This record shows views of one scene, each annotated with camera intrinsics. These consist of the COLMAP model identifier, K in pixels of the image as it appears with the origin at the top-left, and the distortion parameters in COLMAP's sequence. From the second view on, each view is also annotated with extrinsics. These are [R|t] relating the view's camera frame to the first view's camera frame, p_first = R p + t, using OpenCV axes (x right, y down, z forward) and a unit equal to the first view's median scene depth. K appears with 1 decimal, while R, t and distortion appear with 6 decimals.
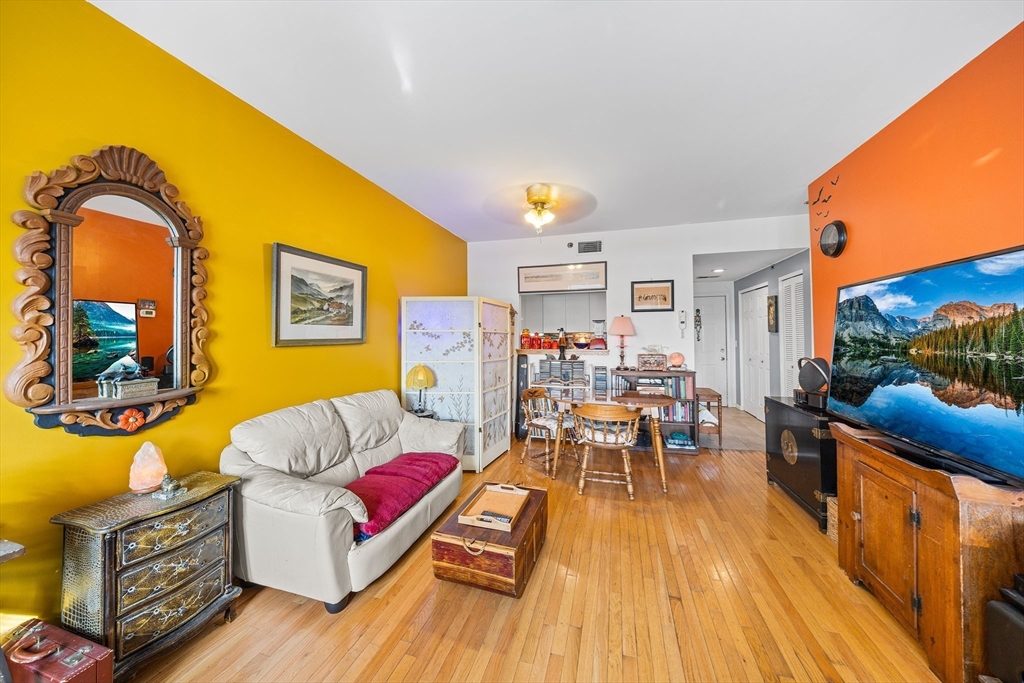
lens RADIAL K [[358.4, 0, 515.9], [0, 358.4, 334.8], [0, 0, 1]] dist [-0.001156, -0.000054]
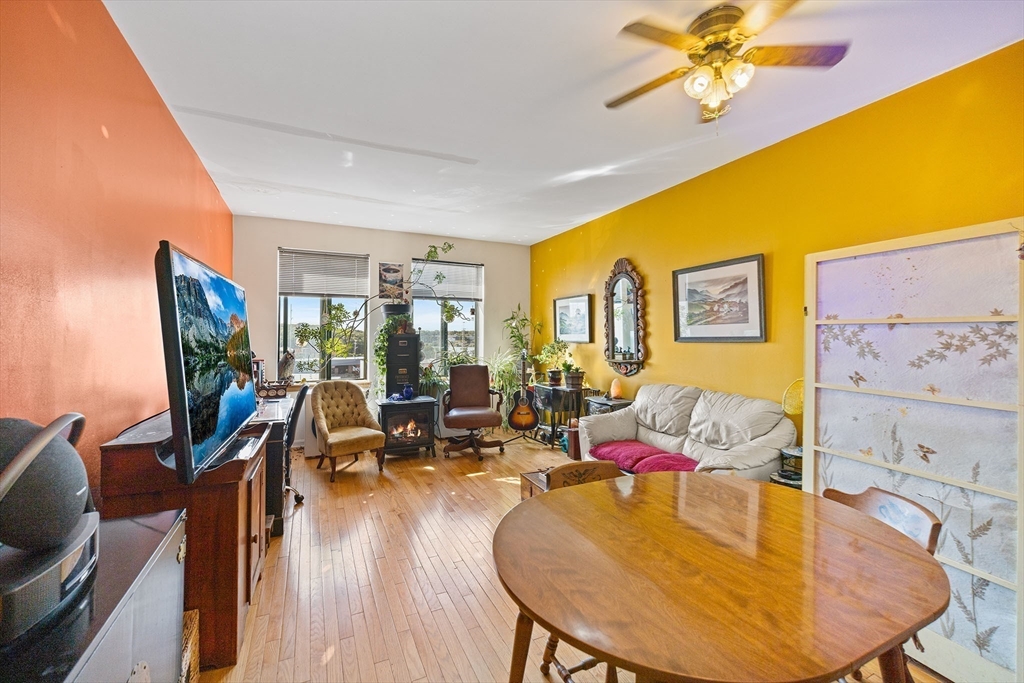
lens RADIAL K [[410.3, 0, 513.6], [0, 410.3, 335.9], [0, 0, 1]] dist [-0.008647, 0.000088]
pose [[-0.745580, 0.006359, -0.666386, 0.845244], [0.011771, 0.999924, -0.003629, 0.006249], [0.666313, -0.010550, -0.745598, 1.641905]]
